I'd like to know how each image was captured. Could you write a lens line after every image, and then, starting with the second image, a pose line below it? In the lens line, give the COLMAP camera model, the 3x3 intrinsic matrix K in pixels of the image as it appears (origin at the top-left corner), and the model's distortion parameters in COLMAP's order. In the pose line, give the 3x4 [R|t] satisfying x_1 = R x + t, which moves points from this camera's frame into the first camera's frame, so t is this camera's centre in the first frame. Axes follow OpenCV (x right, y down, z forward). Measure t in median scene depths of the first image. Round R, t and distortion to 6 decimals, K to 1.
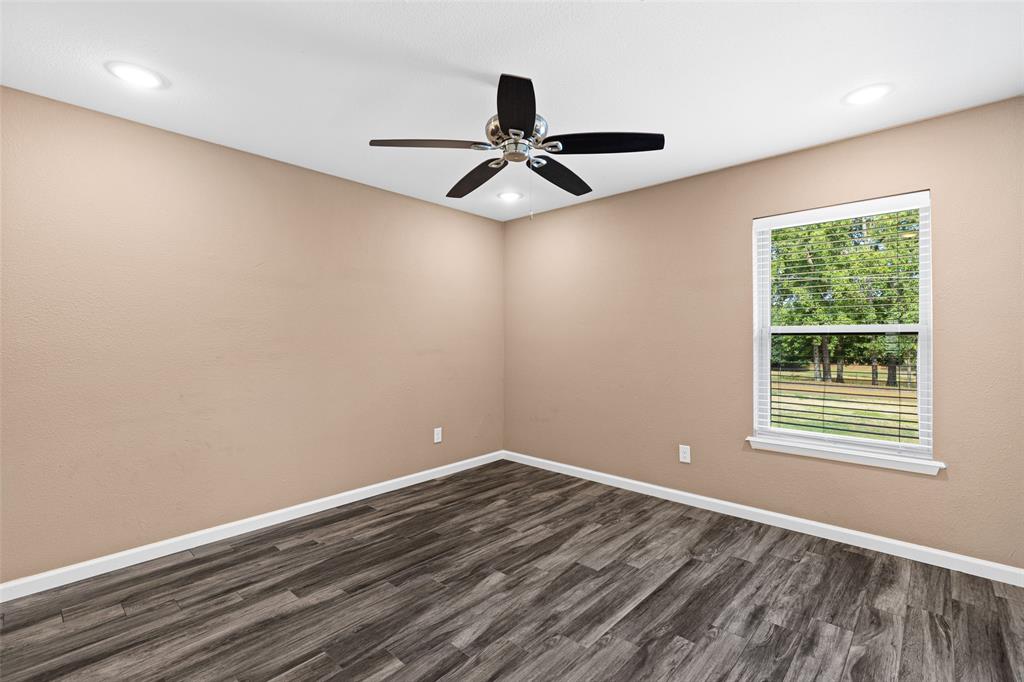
lens RADIAL K [[457.1, 0, 514.0], [0, 457.1, 337.4], [0, 0, 1]] dist [0.002319, 0.000691]
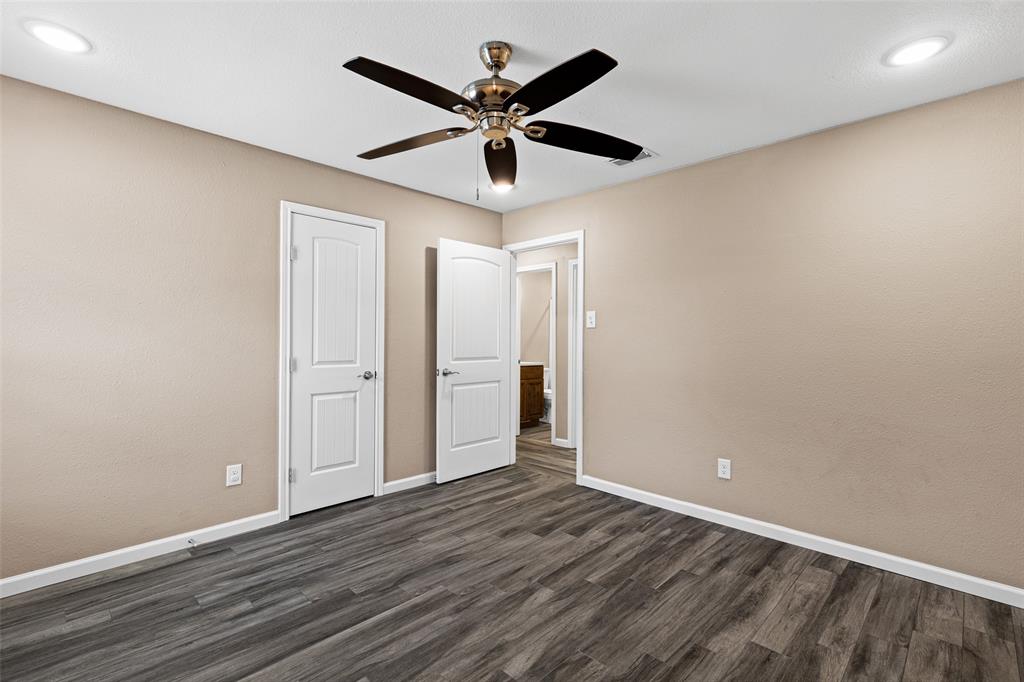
lens RADIAL K [[457.1, 0, 514.0], [0, 457.1, 337.4], [0, 0, 1]] dist [0.002319, 0.000691]
pose [[-0.999356, -0.002588, 0.035802, -0.067323], [-0.002931, 0.999950, -0.009521, 0.023593], [-0.035776, -0.009620, -0.999314, 1.968773]]
